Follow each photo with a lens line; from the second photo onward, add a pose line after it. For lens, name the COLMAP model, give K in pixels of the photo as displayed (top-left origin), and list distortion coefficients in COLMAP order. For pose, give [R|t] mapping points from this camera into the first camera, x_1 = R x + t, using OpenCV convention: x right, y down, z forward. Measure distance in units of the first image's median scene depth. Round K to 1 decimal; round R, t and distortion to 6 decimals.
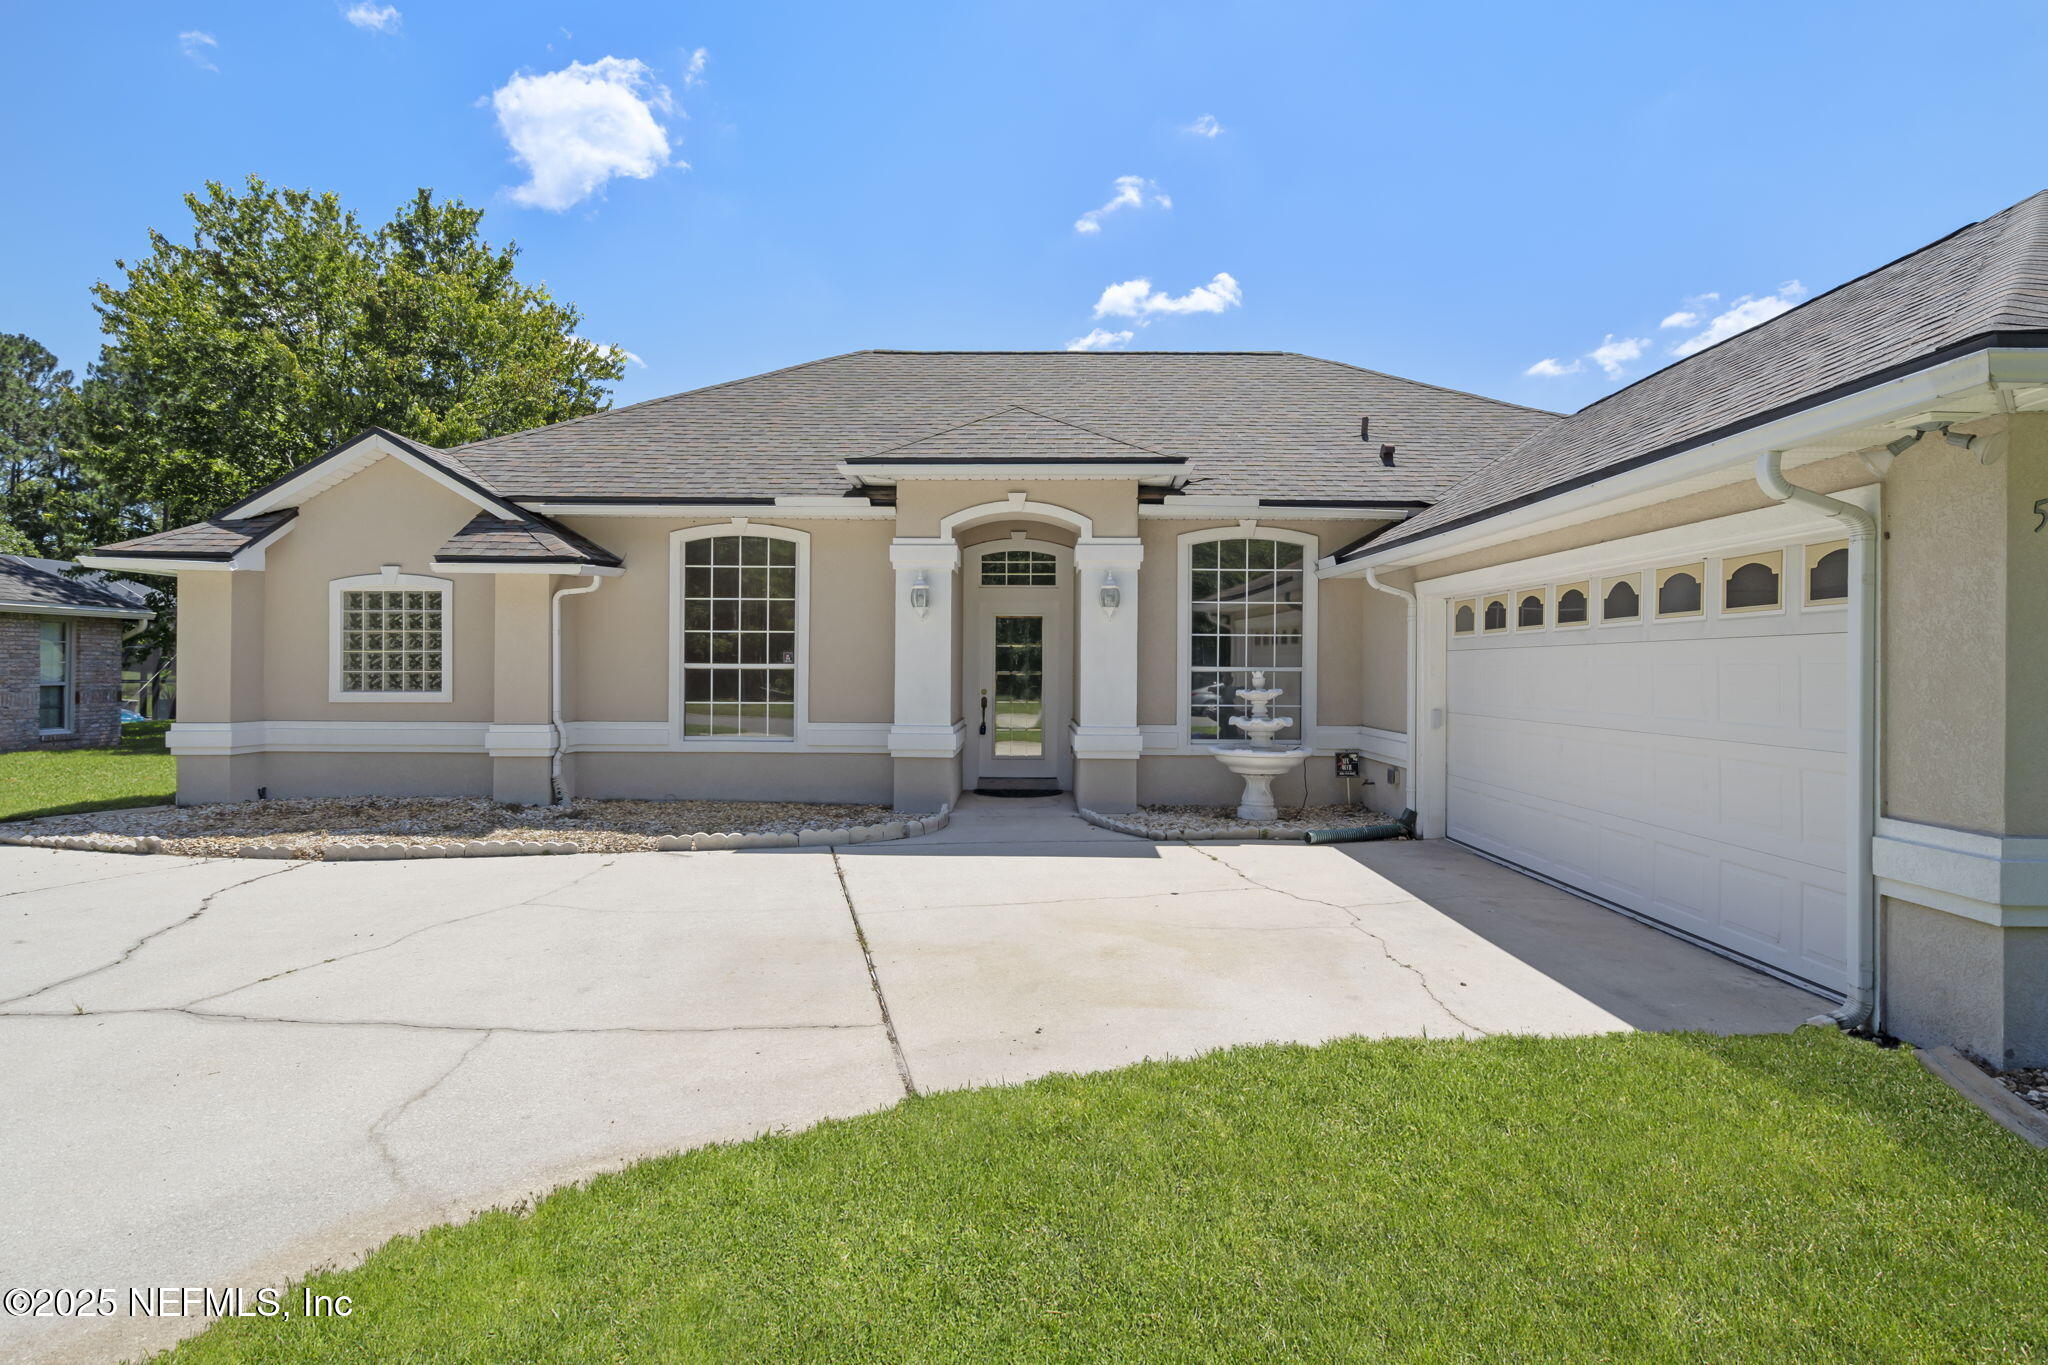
lens RADIAL K [[969.0, 0, 1024.9], [0, 969.0, 674.9], [0, 0, 1]] dist [-0.000767, 0.000381]
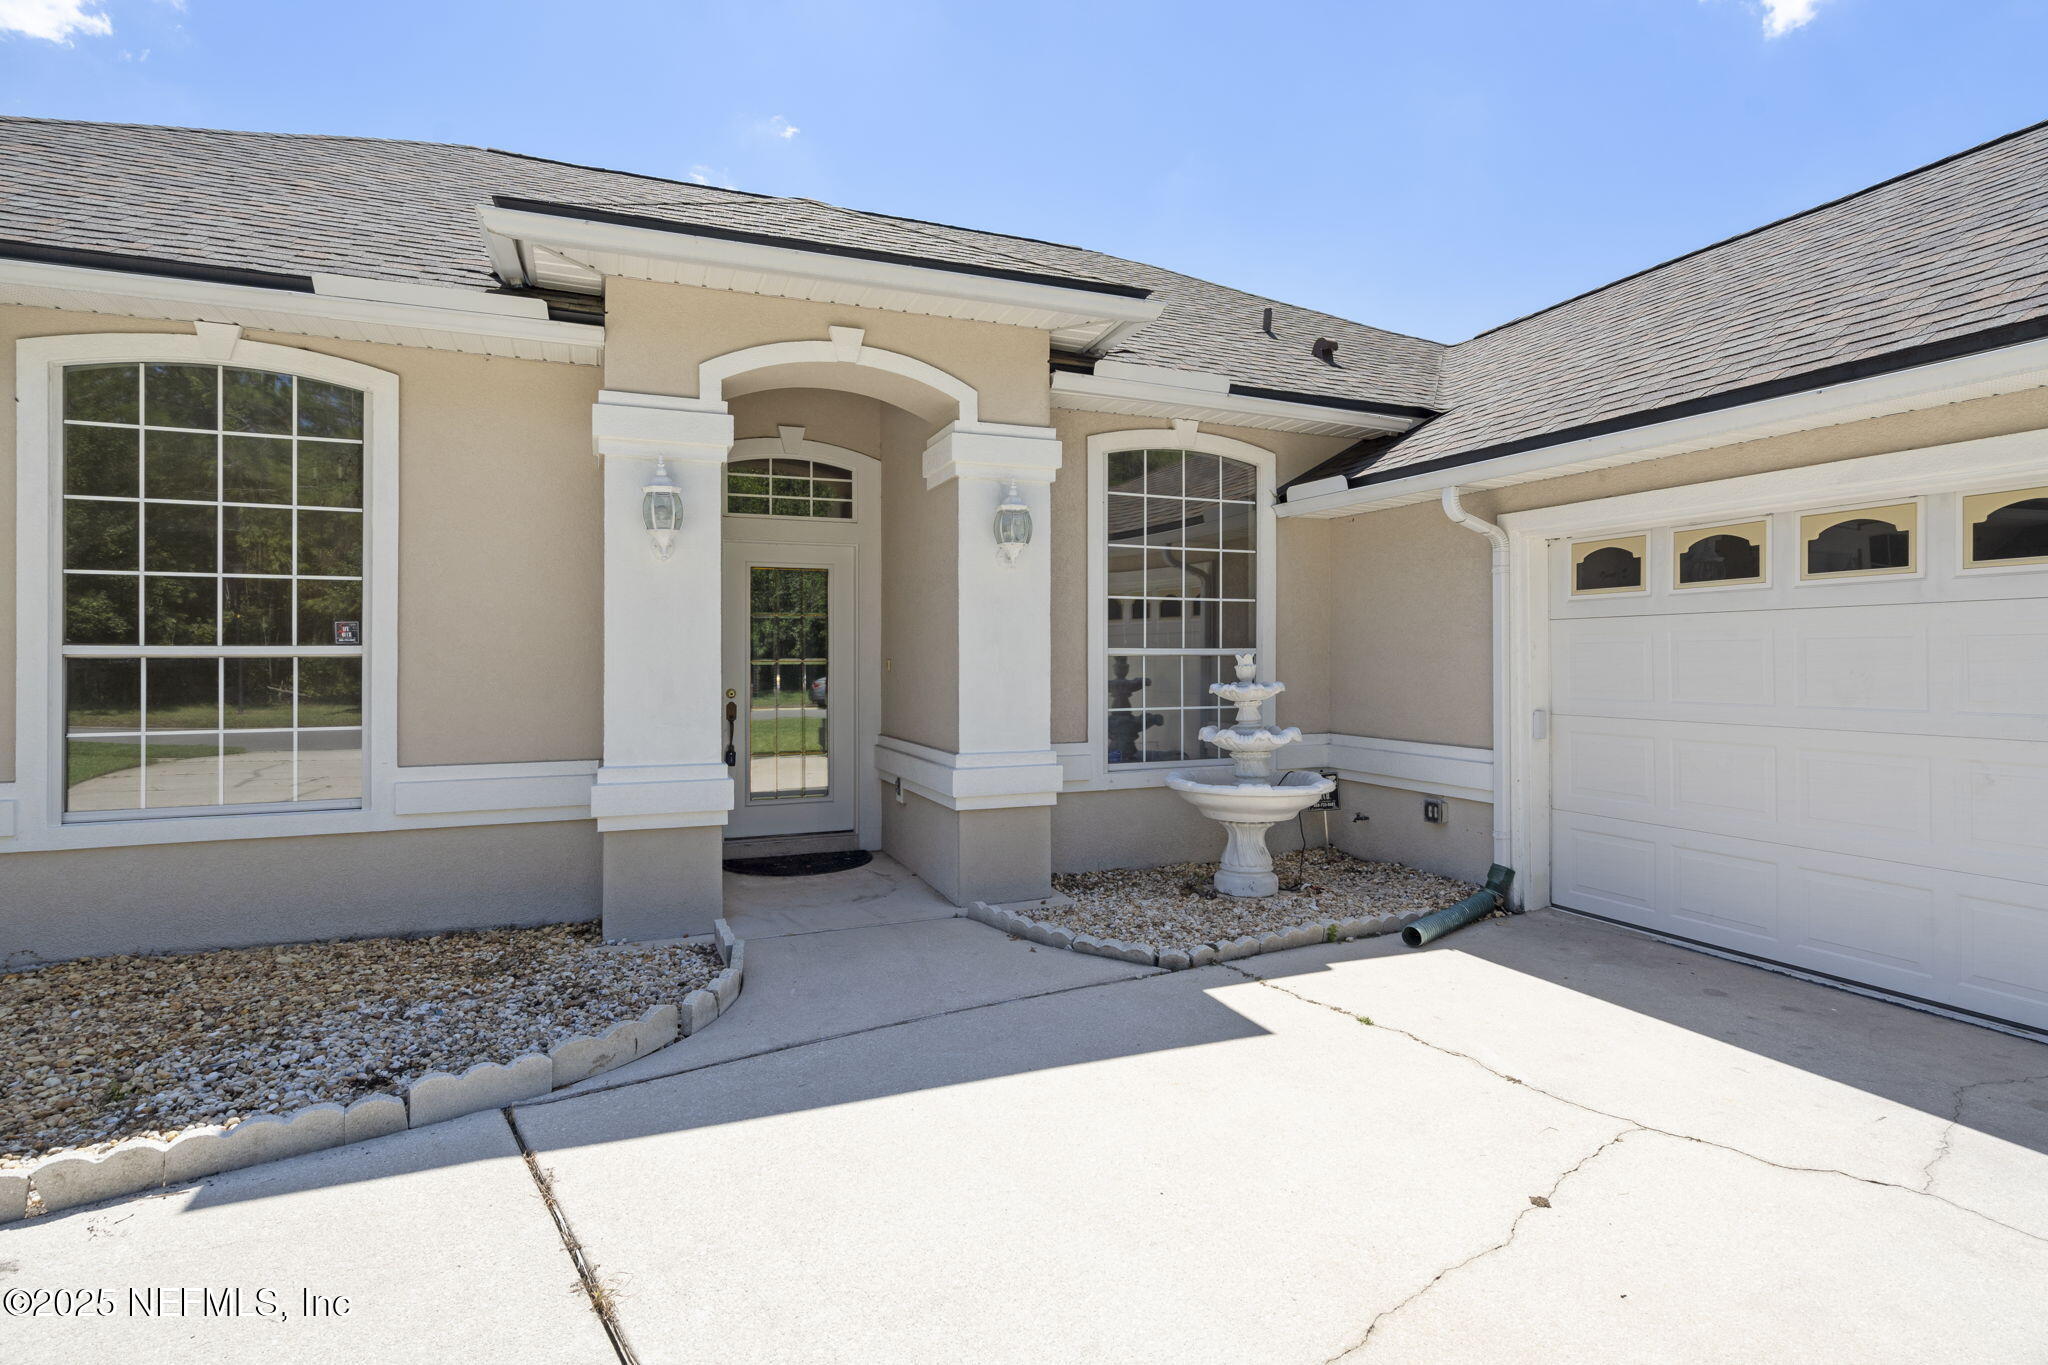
lens RADIAL K [[996.0, 0, 1029.0], [0, 996.0, 658.6], [0, 0, 1]] dist [0.000164, -0.000021]
pose [[0.926271, -0.008381, 0.376765, -0.122118], [0.010435, 0.999940, -0.003411, 0.000026], [-0.376714, 0.007091, 0.926303, 0.434823]]
